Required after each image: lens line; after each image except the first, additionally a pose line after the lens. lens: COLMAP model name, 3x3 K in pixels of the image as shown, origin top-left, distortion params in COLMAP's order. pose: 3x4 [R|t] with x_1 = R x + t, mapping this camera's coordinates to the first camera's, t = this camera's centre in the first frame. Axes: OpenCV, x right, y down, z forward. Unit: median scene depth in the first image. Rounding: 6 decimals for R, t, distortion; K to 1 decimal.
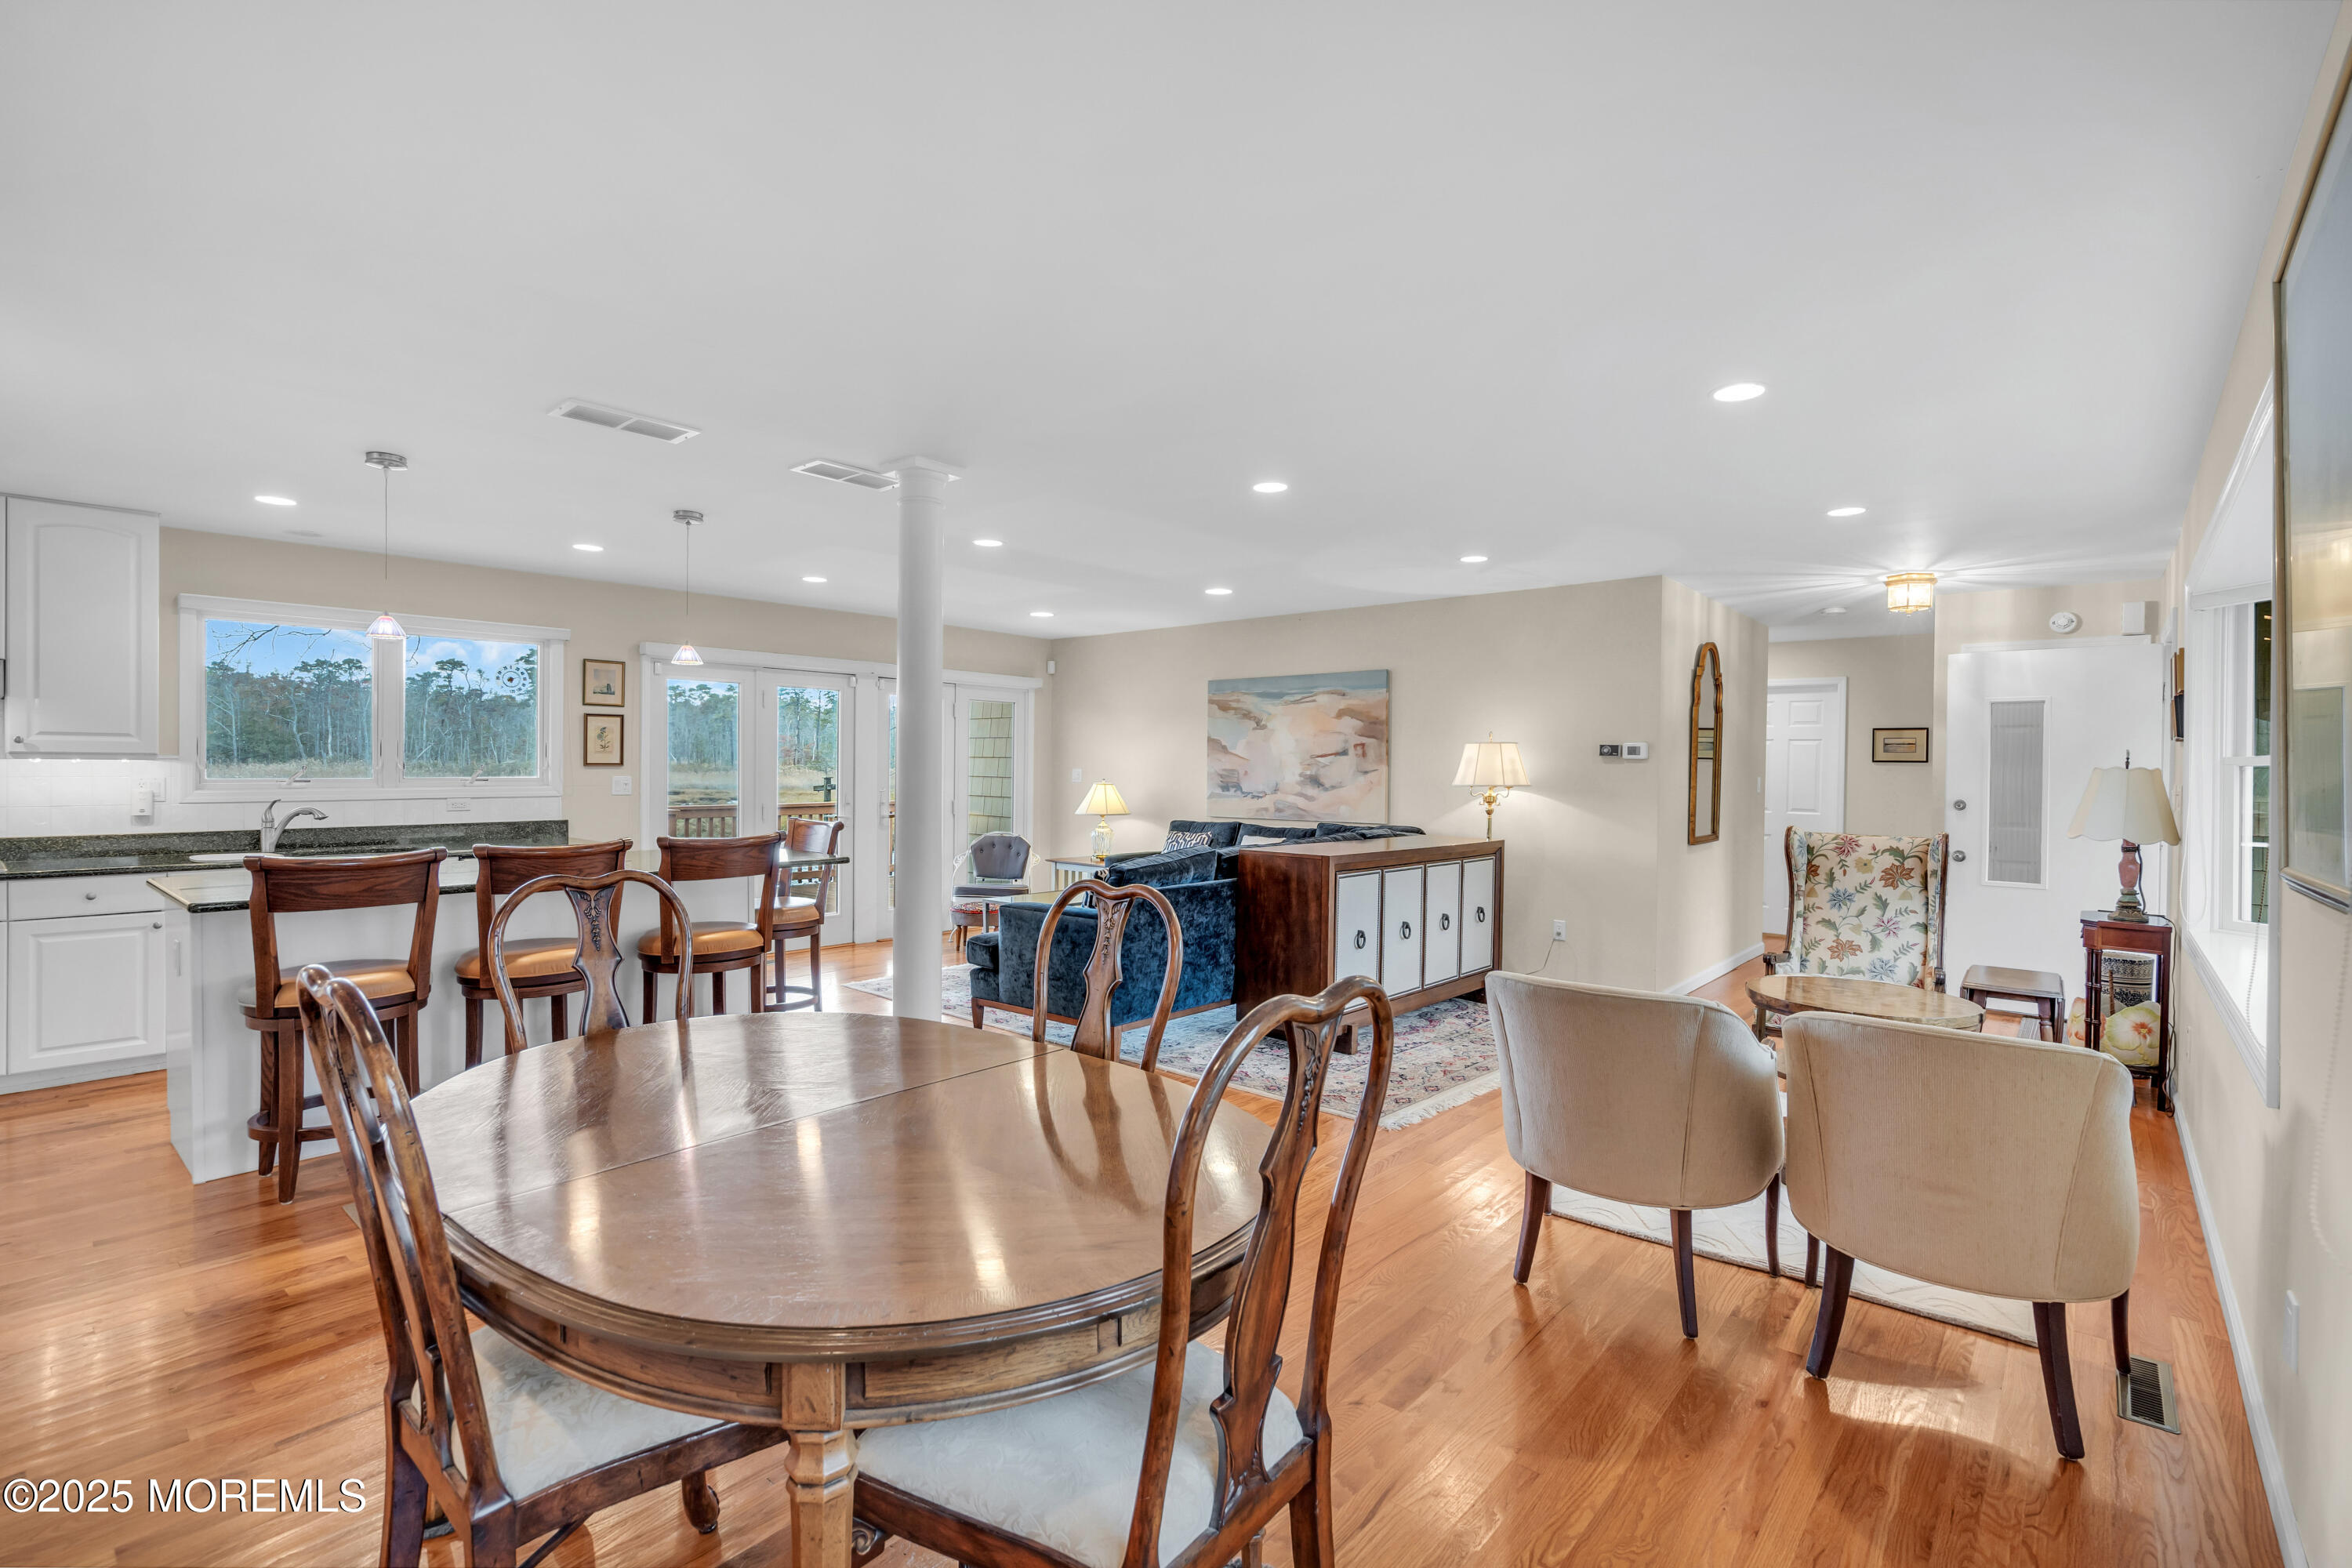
lens RADIAL K [[1067.8, 0, 1175.4], [0, 1067.8, 779.3], [0, 0, 1]] dist [0.001805, 0.000126]
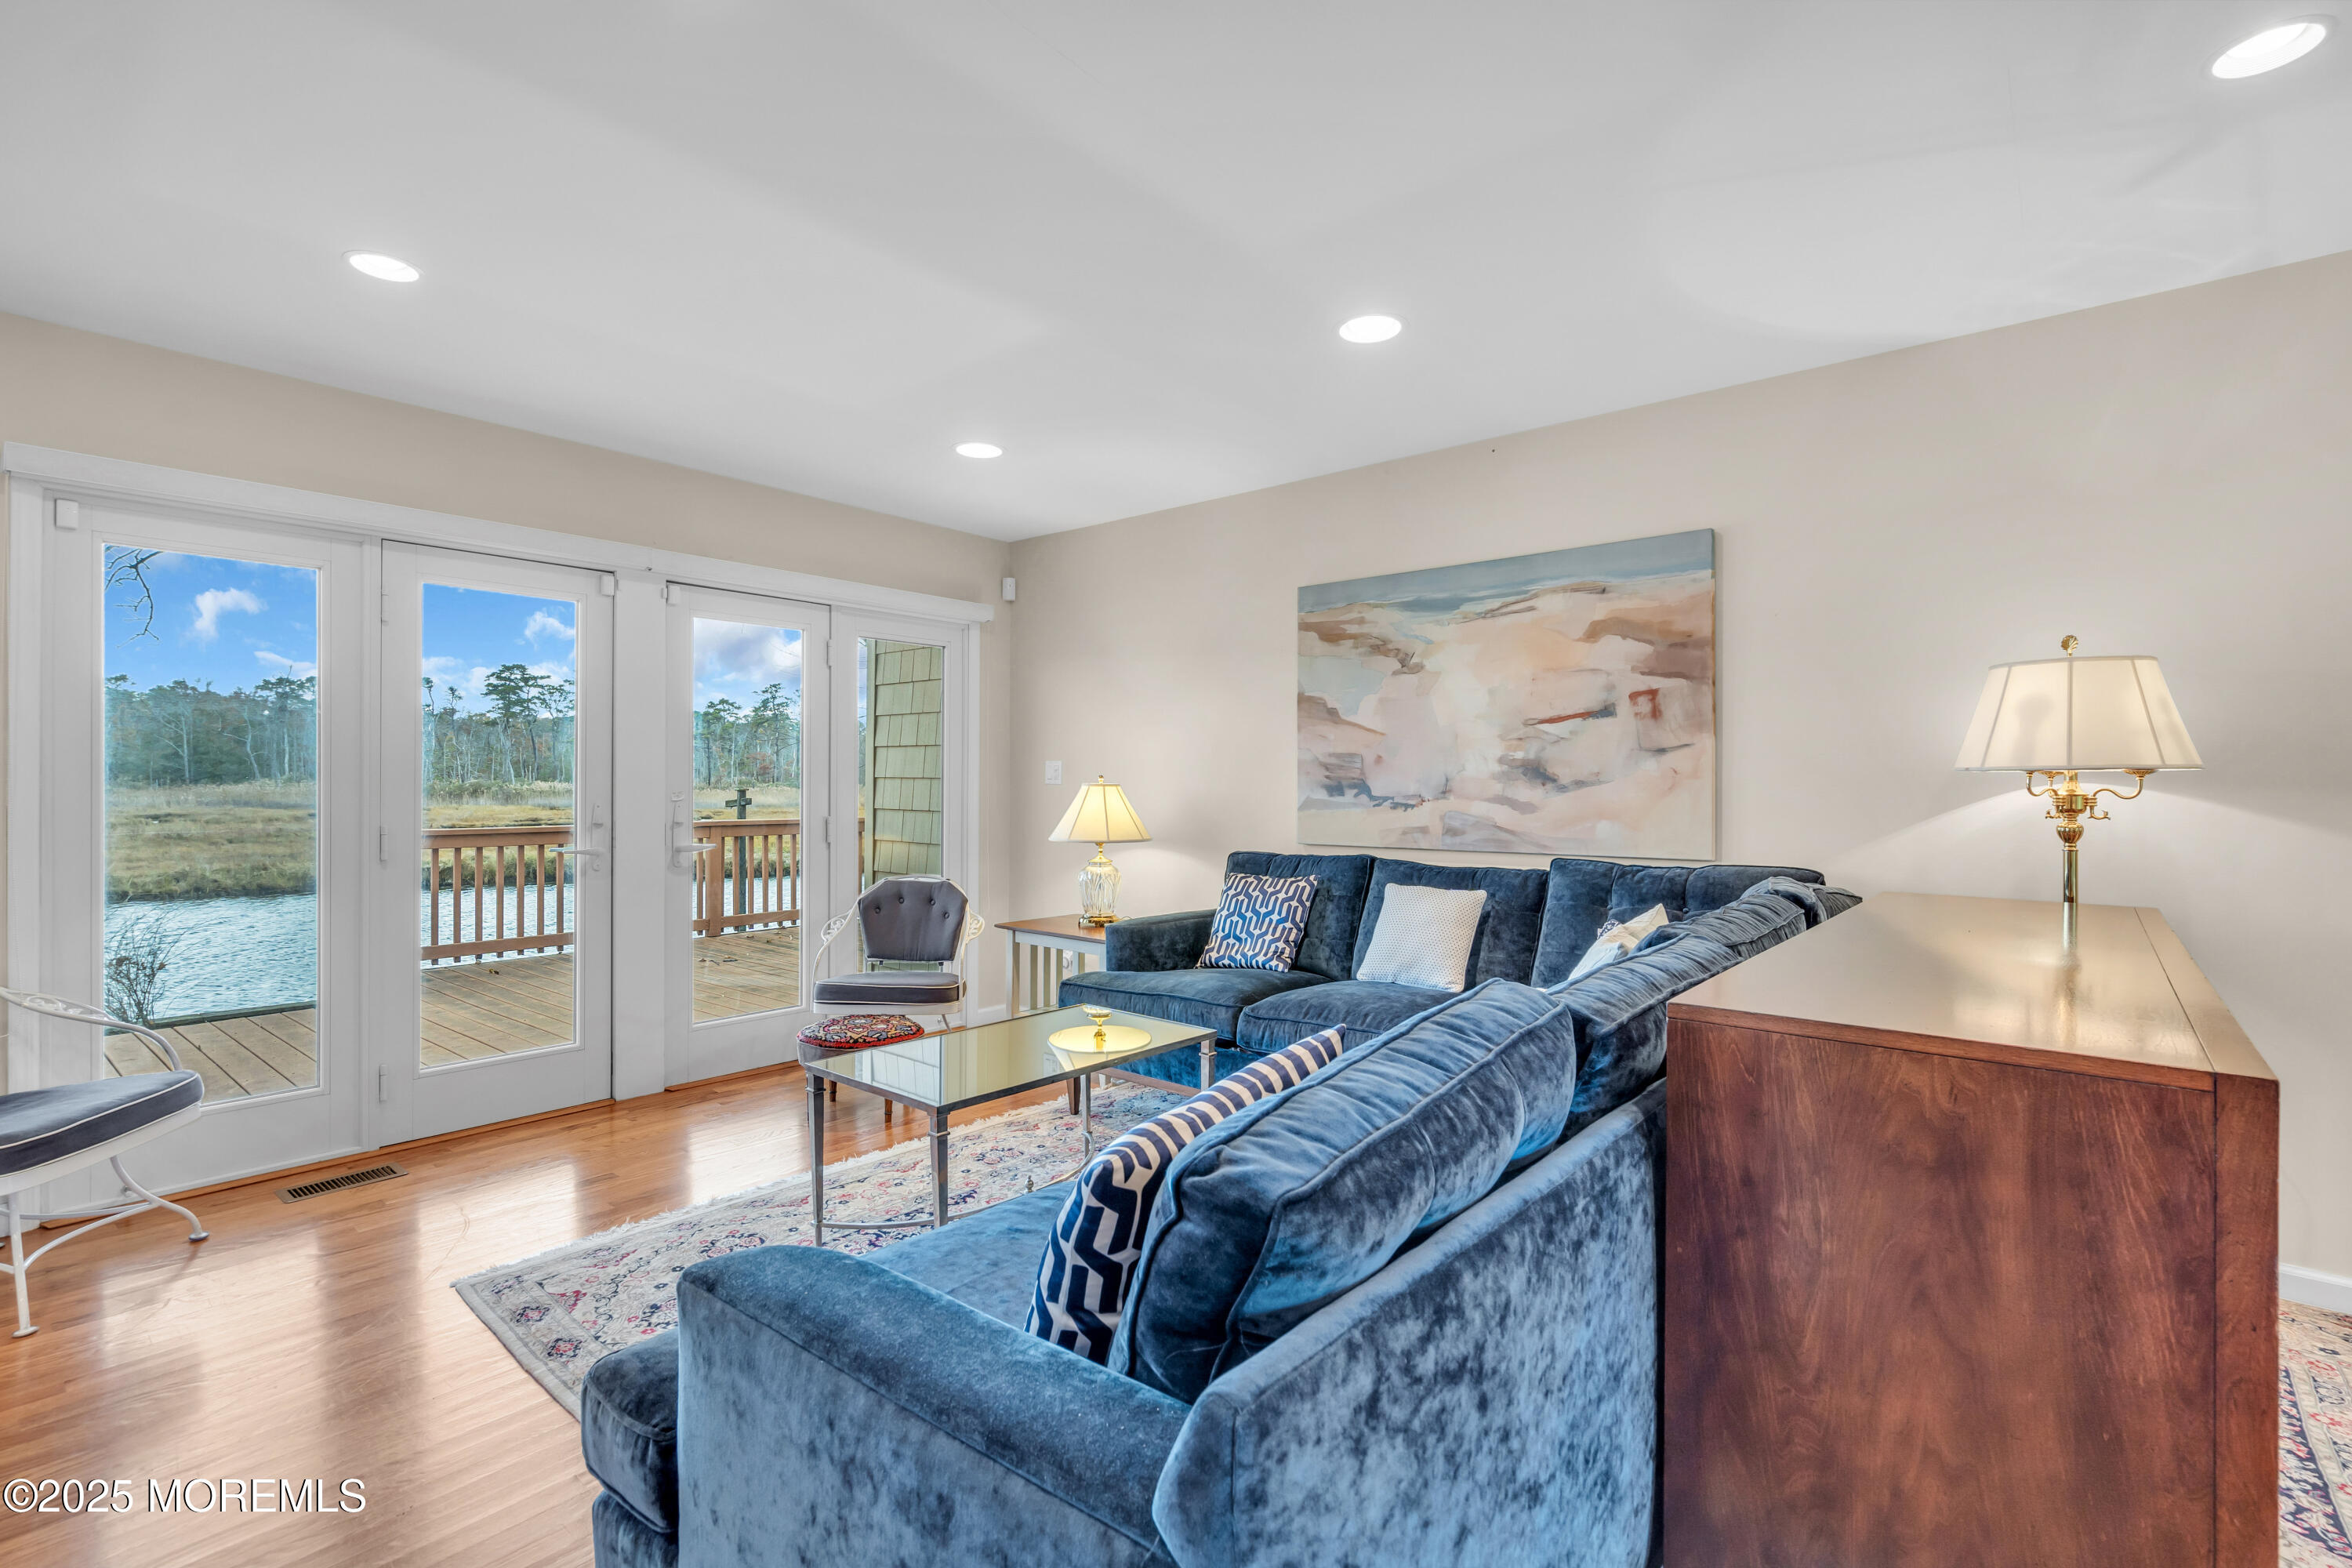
lens RADIAL K [[1067.8, 0, 1175.4], [0, 1067.8, 779.3], [0, 0, 1]] dist [0.001805, 0.000126]
pose [[0.999893, -0.006792, 0.012992, -0.038994], [0.006983, 0.999867, -0.014705, 0.010529], [-0.012890, 0.014794, 0.999807, 0.486165]]
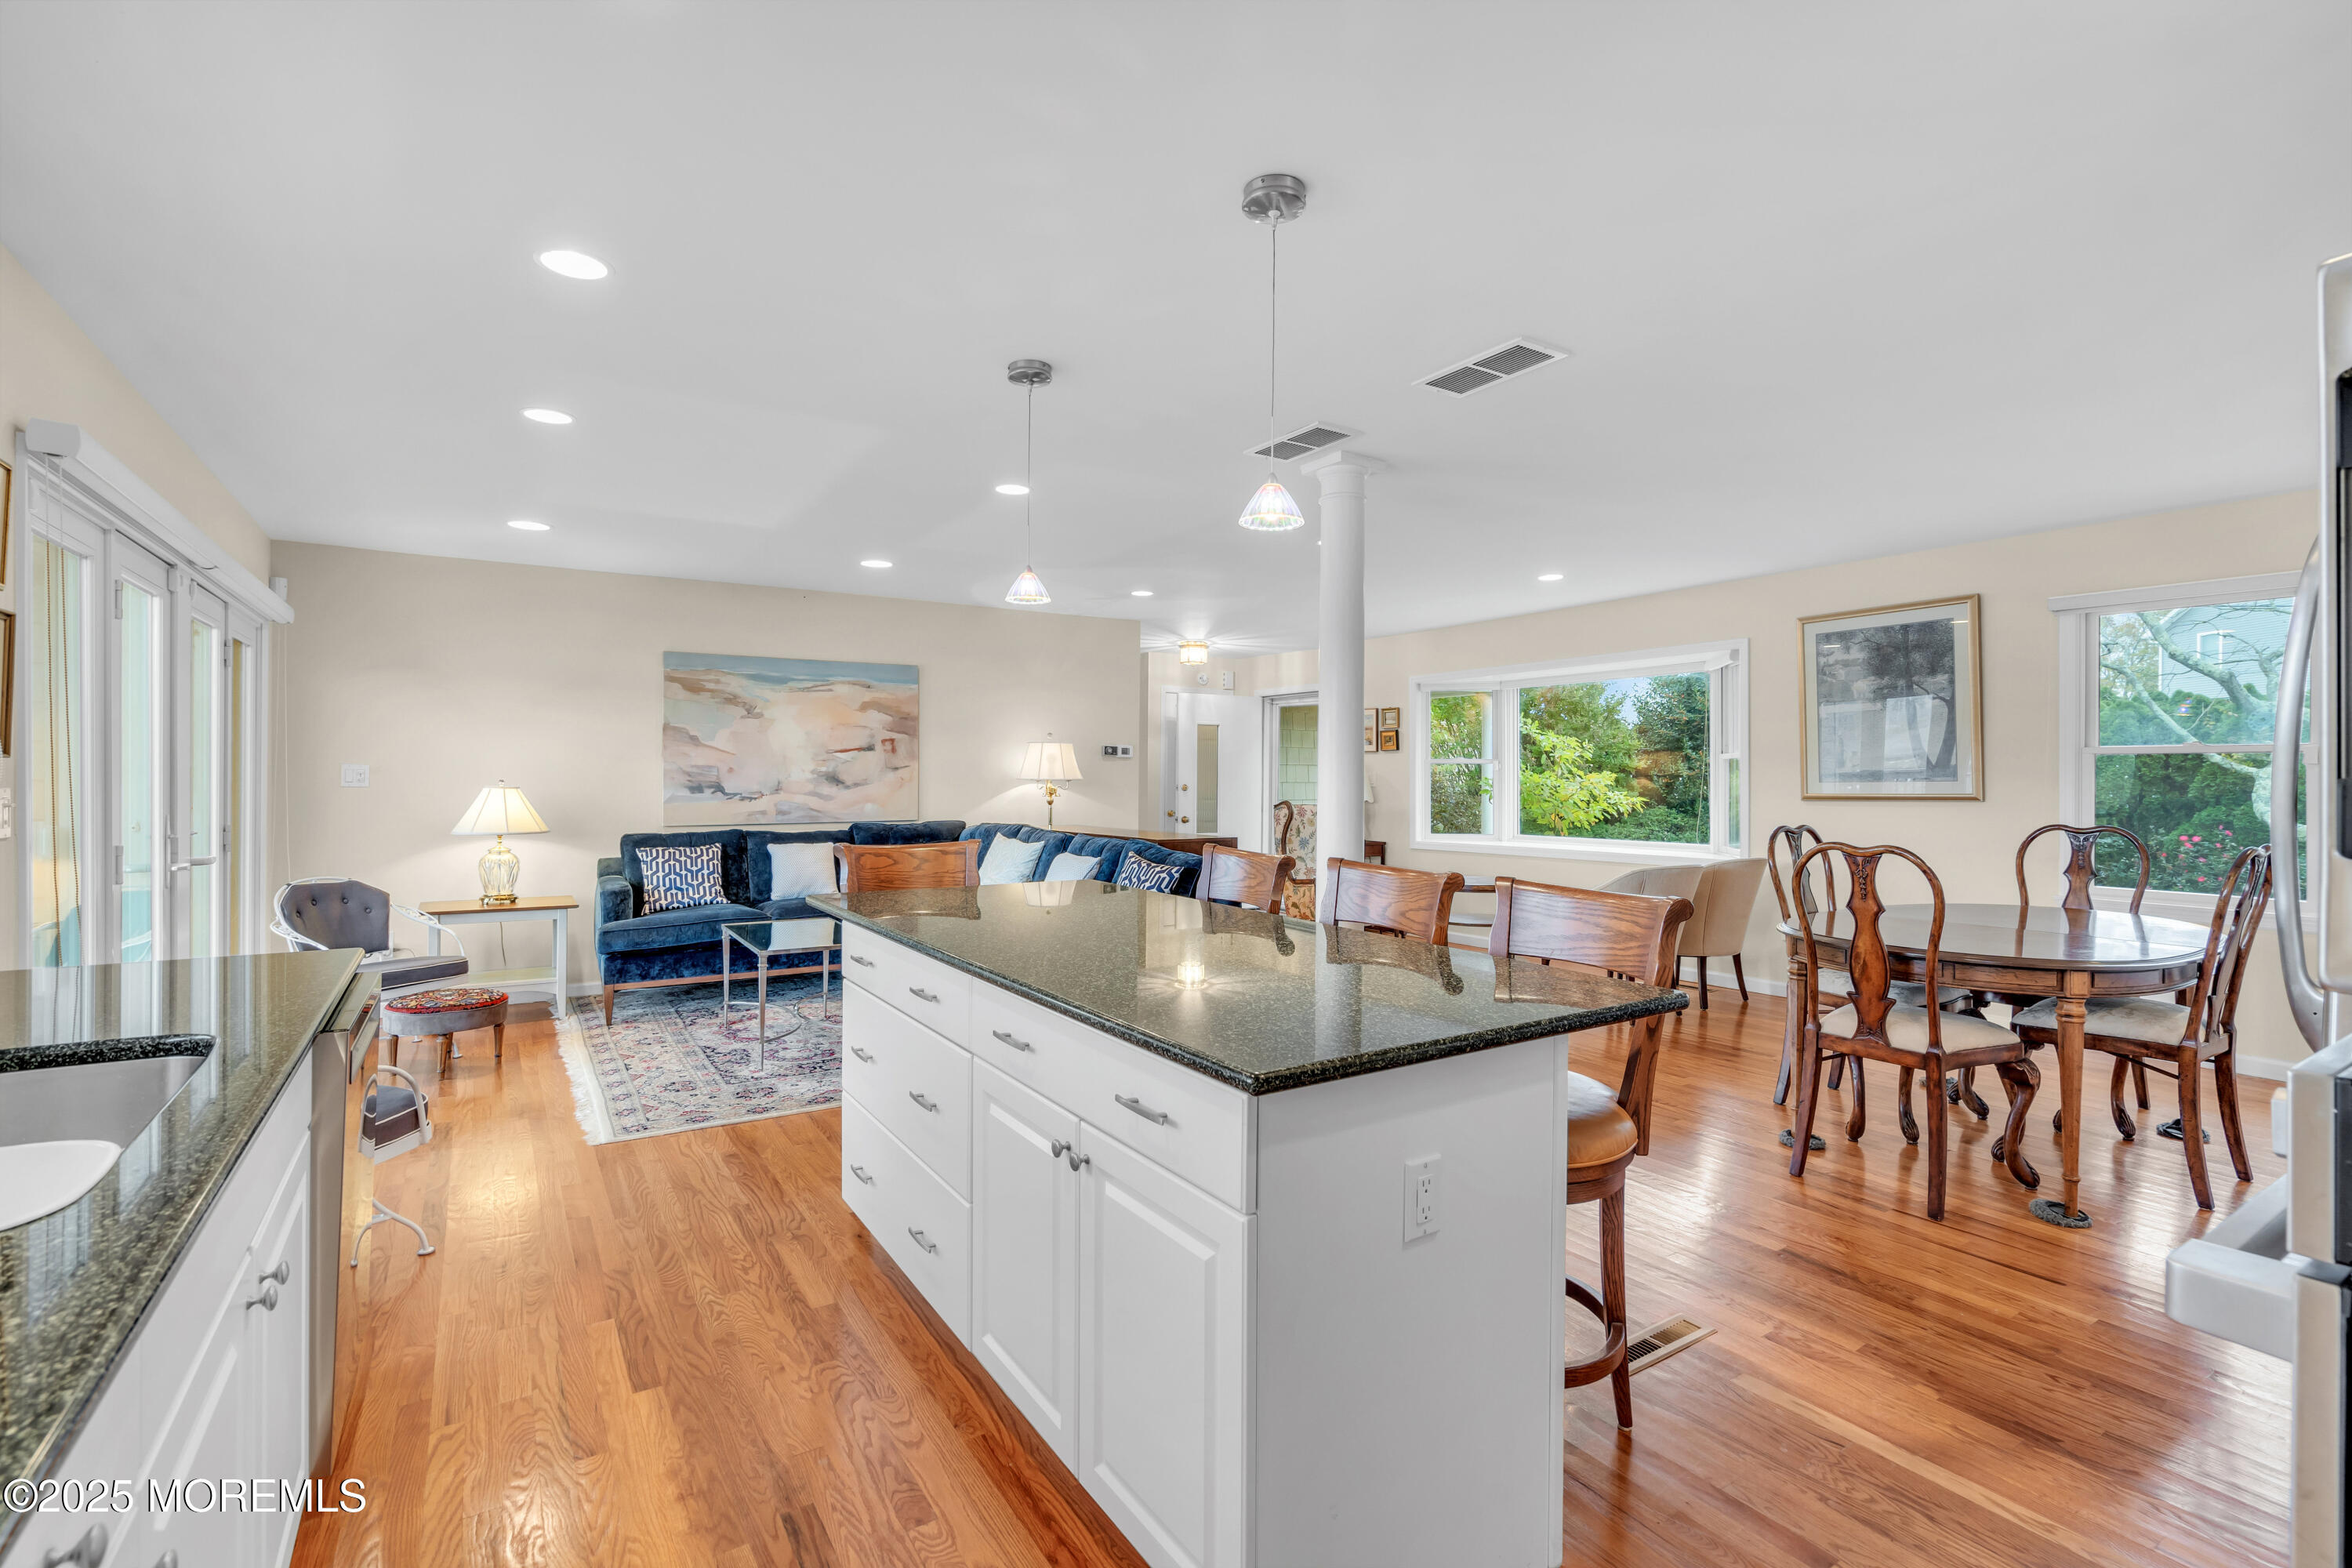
lens RADIAL K [[1067.8, 0, 1175.4], [0, 1067.8, 779.3], [0, 0, 1]] dist [0.001805, 0.000126]
pose [[0.295157, -0.012250, 0.955370, -0.621490], [0.009783, 0.999904, 0.009798, -0.003499], [-0.955399, 0.006455, 0.295248, 0.428771]]
